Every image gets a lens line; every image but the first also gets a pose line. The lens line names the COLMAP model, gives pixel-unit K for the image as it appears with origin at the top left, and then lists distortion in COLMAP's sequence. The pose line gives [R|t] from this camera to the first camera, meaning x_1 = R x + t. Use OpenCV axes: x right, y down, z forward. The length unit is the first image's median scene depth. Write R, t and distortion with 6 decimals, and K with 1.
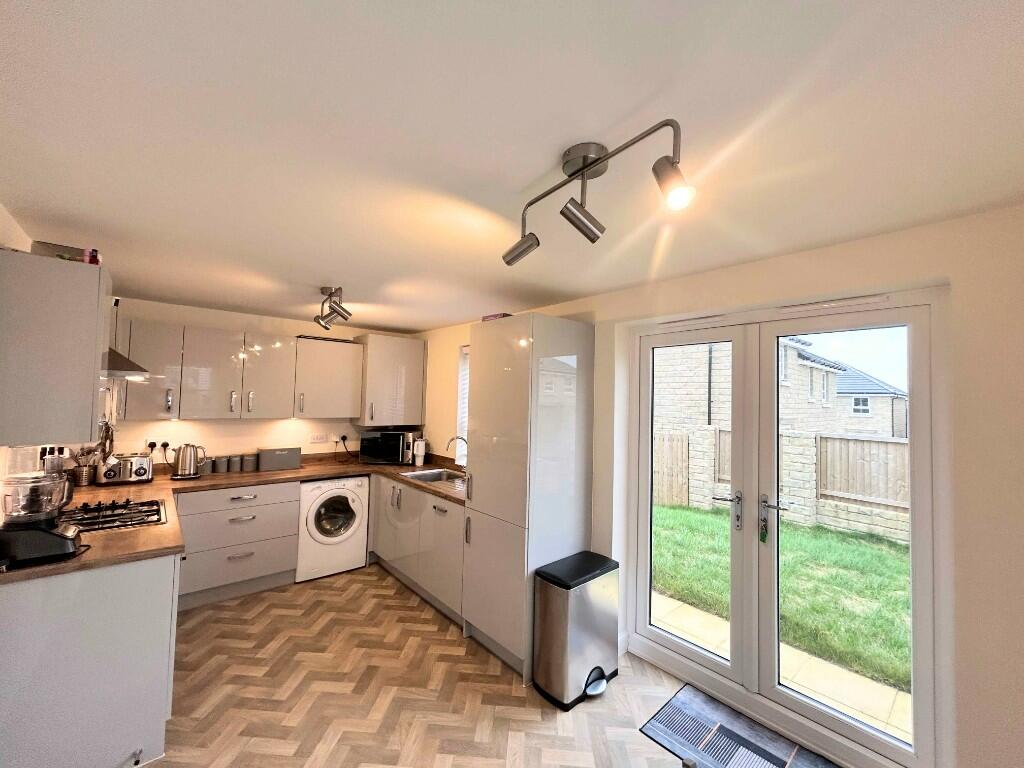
lens RADIAL K [[407.8, 0, 513.0], [0, 407.8, 384.3], [0, 0, 1]] dist [-0.001787, 0.000512]
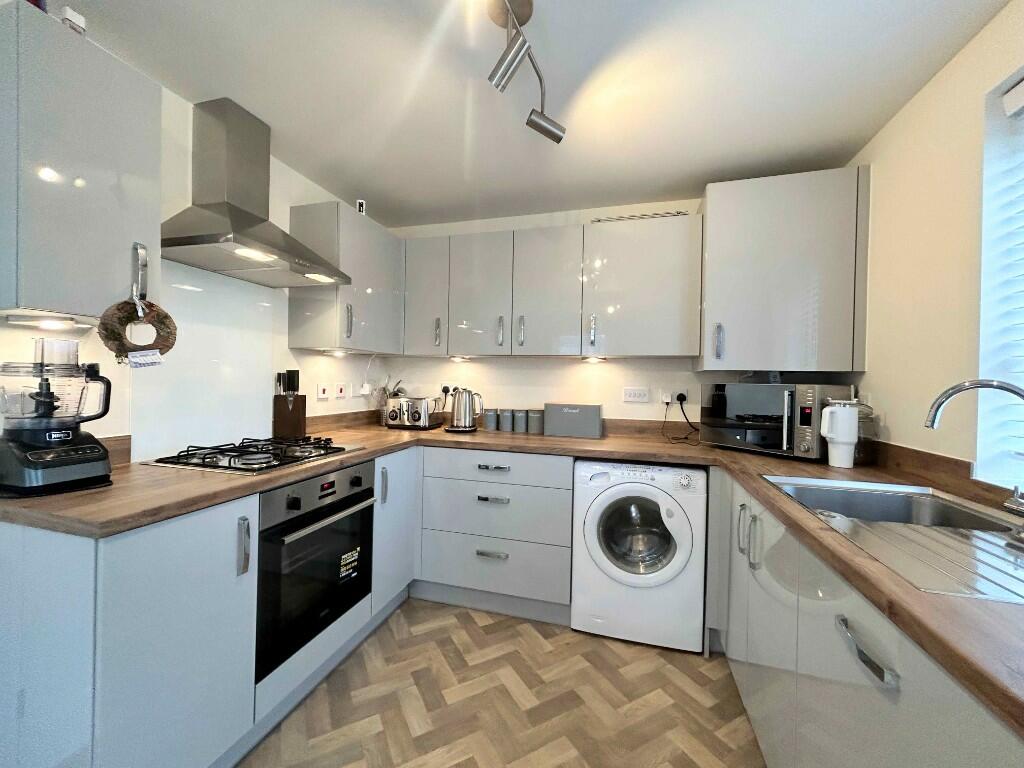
lens RADIAL K [[407.8, 0, 509.2], [0, 407.8, 383.1], [0, 0, 1]] dist [-0.001787, 0.000512]
pose [[0.533132, -0.010479, -0.845967, -0.073729], [0.028798, 0.999569, 0.005767, 0.119432], [0.845542, -0.027437, 0.533204, 0.584460]]
